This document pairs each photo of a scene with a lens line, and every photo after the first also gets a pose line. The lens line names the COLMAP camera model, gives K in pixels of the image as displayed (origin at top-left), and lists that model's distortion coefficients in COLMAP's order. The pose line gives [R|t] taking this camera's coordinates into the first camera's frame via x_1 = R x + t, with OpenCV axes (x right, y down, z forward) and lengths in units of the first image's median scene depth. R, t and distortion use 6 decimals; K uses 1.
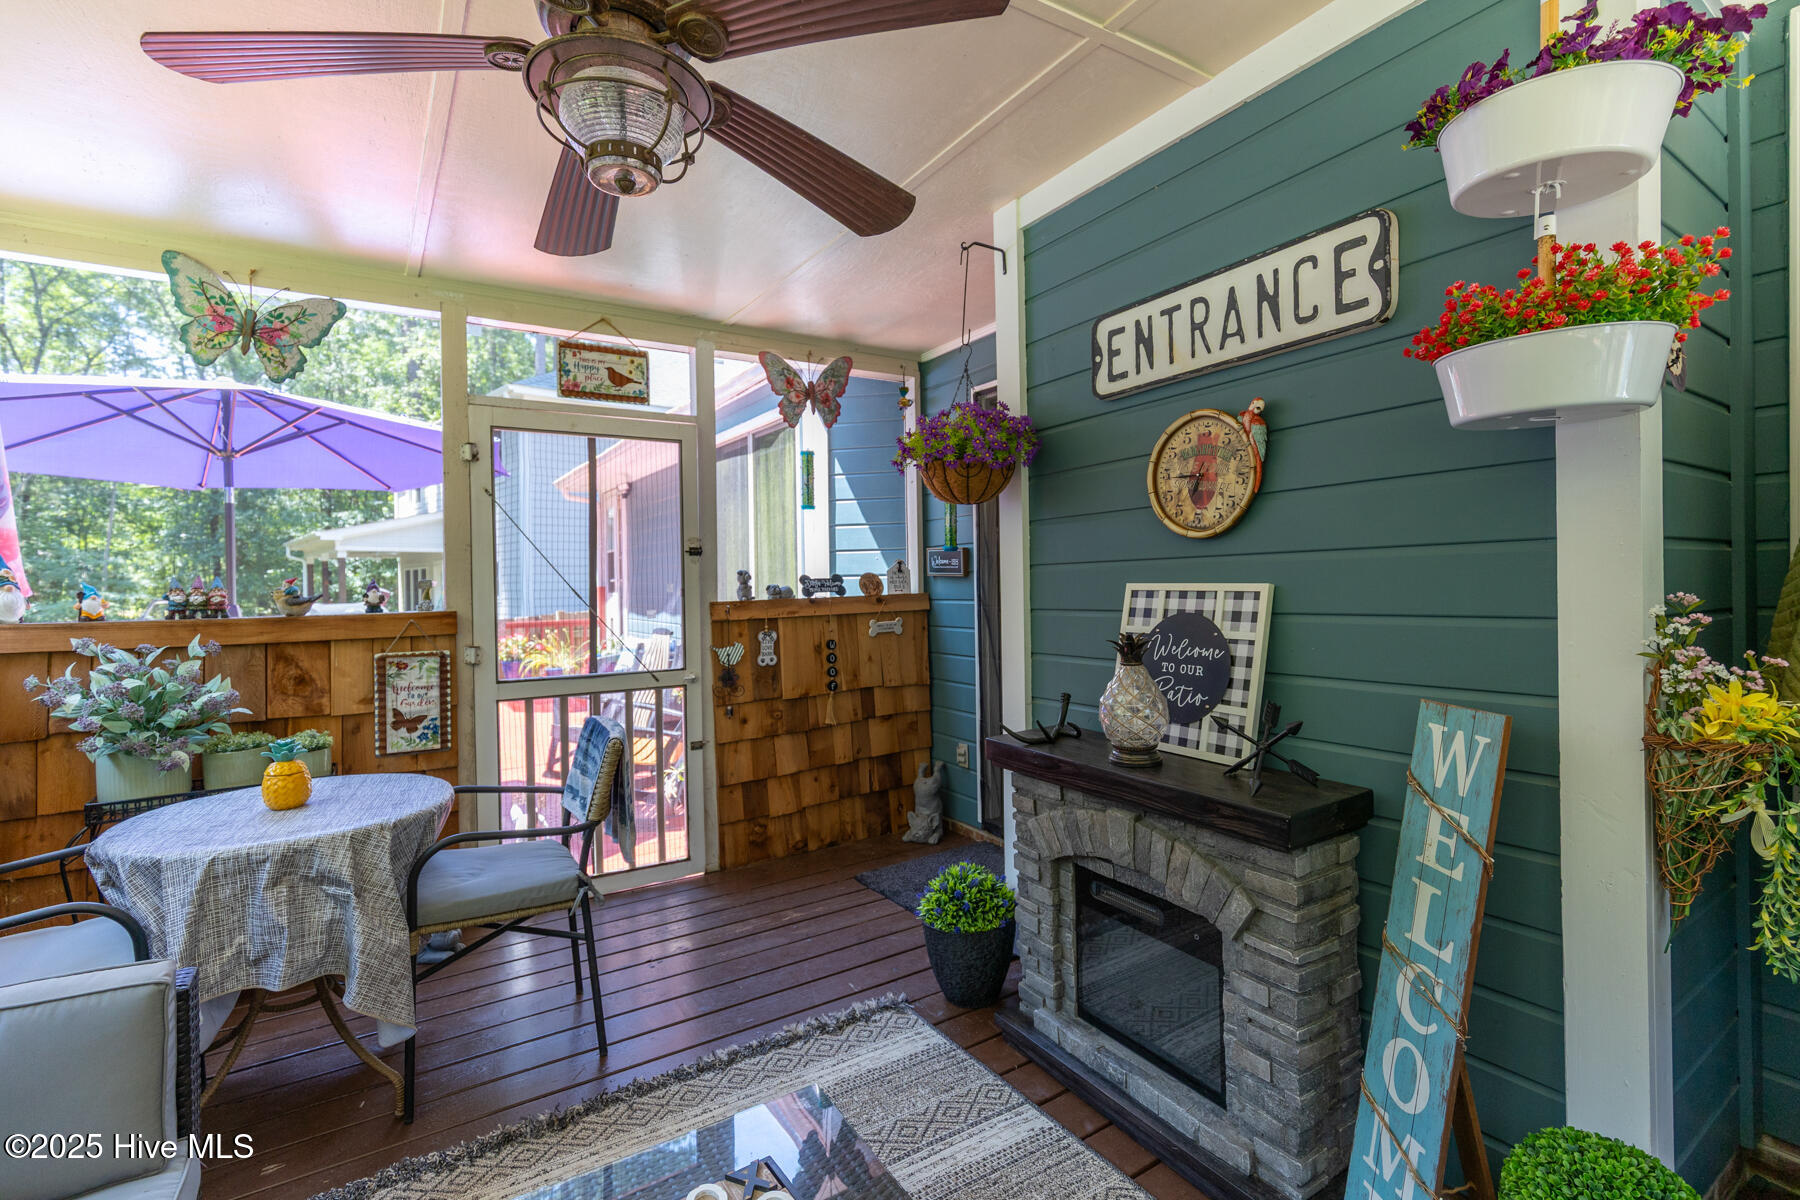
lens RADIAL K [[818.3, 0, 901.0], [0, 818.3, 592.3], [0, 0, 1]] dist [0.002553, 0.000214]
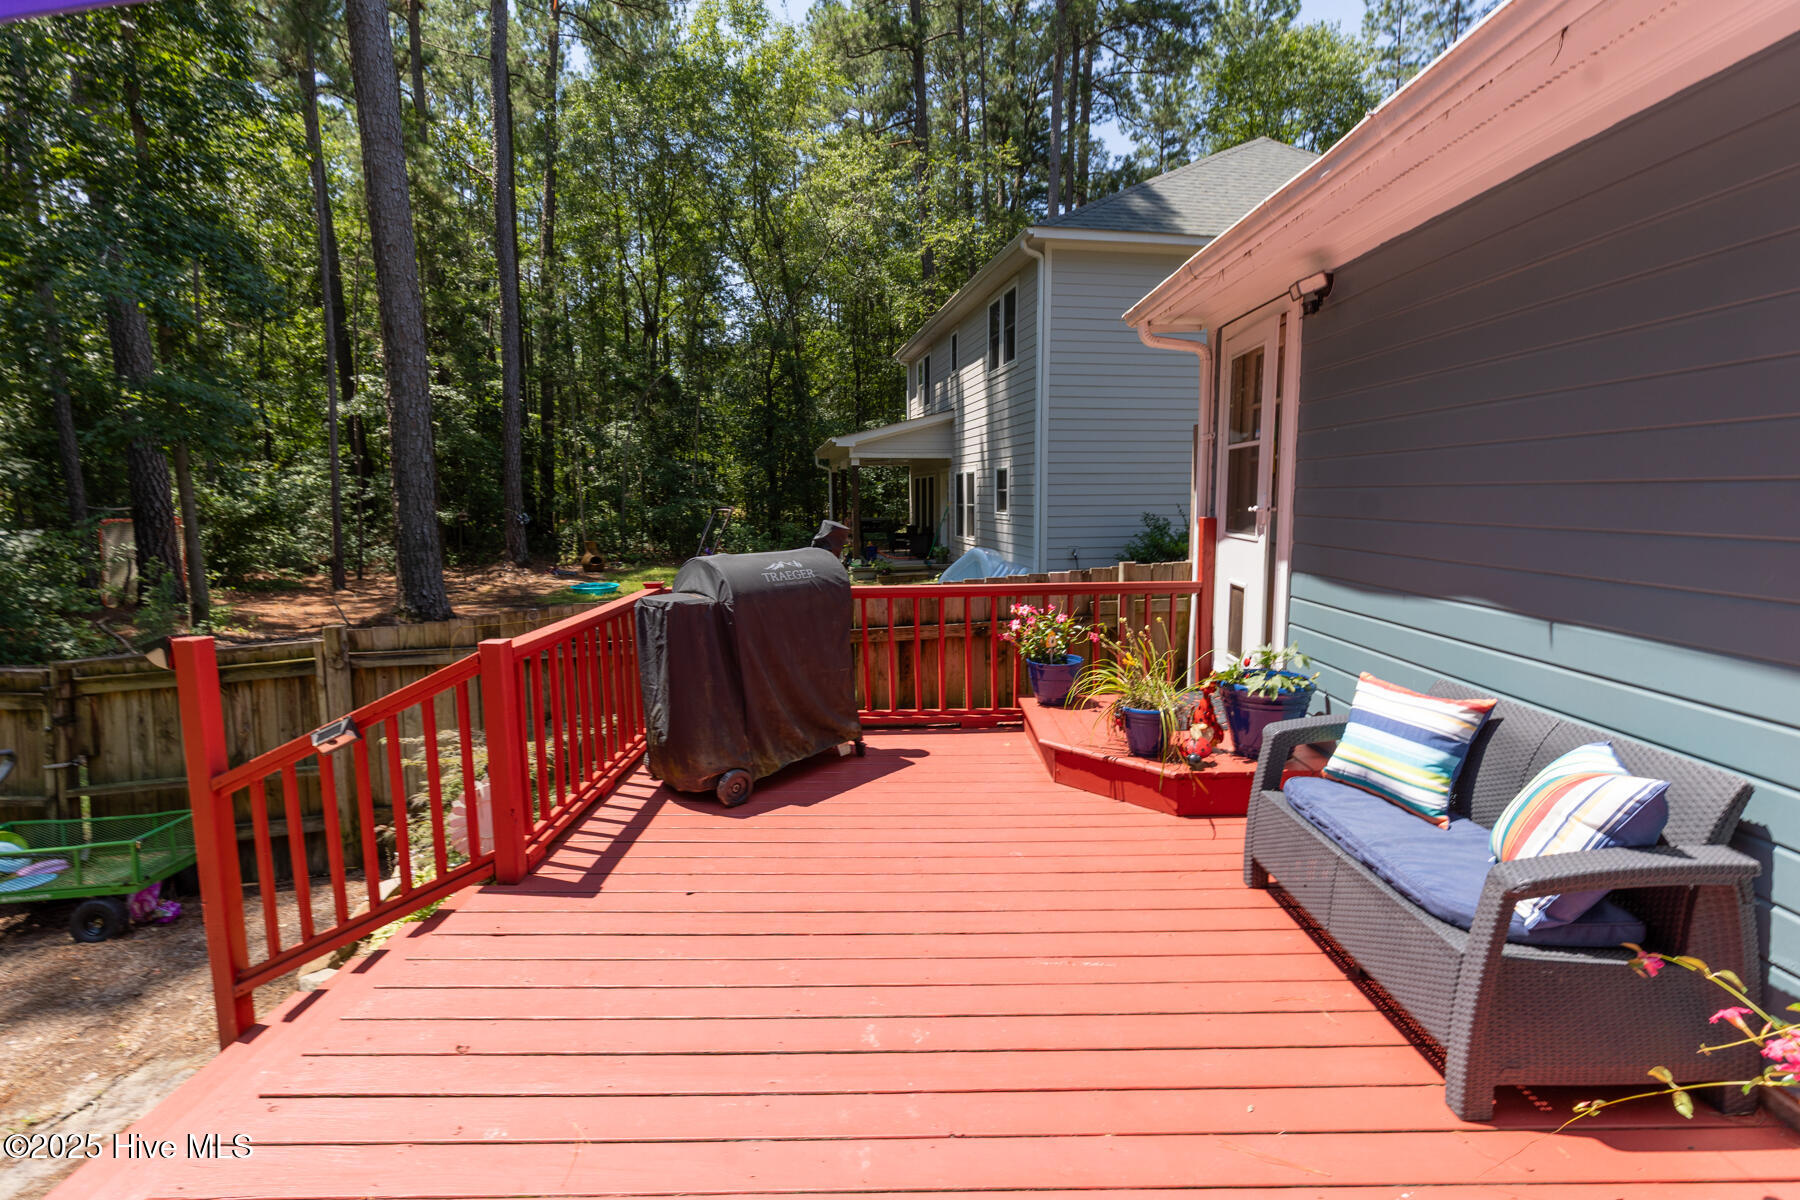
lens RADIAL K [[818.3, 0, 901.0], [0, 818.3, 592.3], [0, 0, 1]] dist [0.002553, 0.000214]
pose [[0.838753, 0.066804, -0.540398, -0.126135], [-0.002530, 0.992913, 0.118817, -0.009992], [0.544506, -0.098291, 0.832978, 0.237980]]
